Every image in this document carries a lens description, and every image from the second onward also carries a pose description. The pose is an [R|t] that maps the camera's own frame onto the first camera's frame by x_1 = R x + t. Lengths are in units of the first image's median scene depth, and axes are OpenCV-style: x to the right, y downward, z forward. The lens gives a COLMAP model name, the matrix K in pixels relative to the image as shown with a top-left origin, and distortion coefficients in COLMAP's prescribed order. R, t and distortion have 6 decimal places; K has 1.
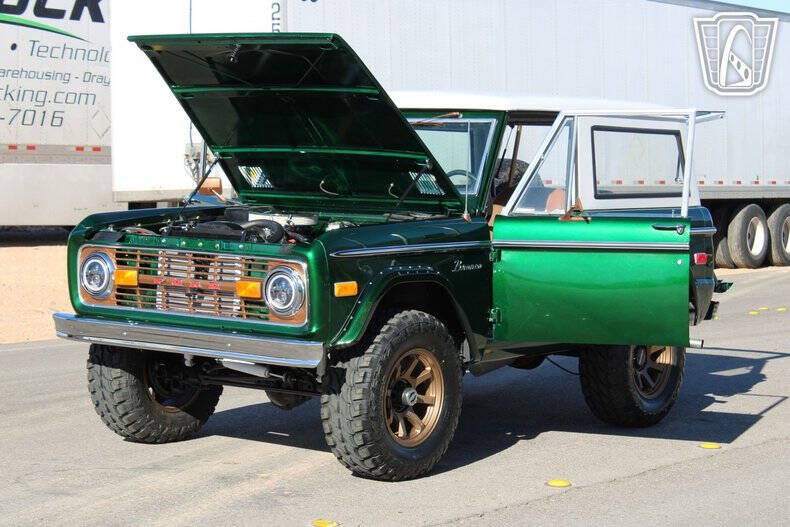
lens RADIAL K [[1868.4, 0, 395.0], [0, 1868.4, 263.5], [0, 0, 1]] dist [0.106647, 0.024844]
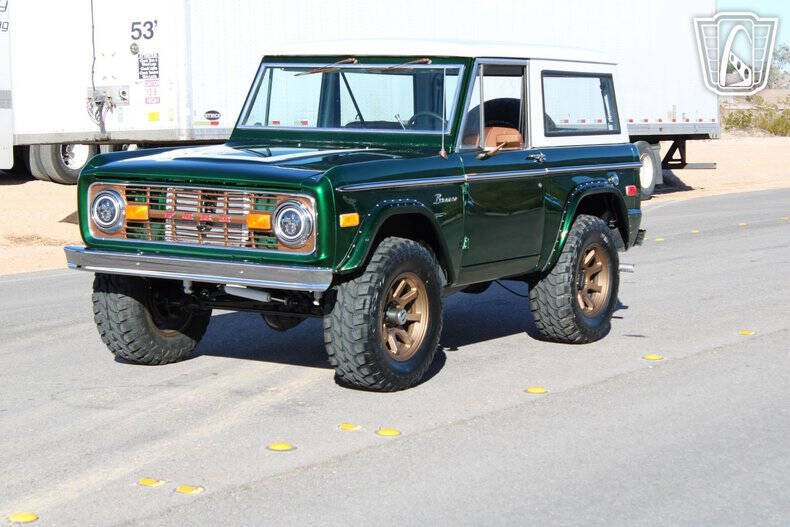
lens RADIAL K [[1868.4, 0, 395.0], [0, 1868.4, 263.5], [0, 0, 1]] dist [0.106647, 0.024844]
pose [[0.995517, -0.015507, 0.093302, -0.095643], [0.012588, 0.999415, 0.031798, 0.004369], [-0.093740, -0.030481, 0.995130, -0.099867]]
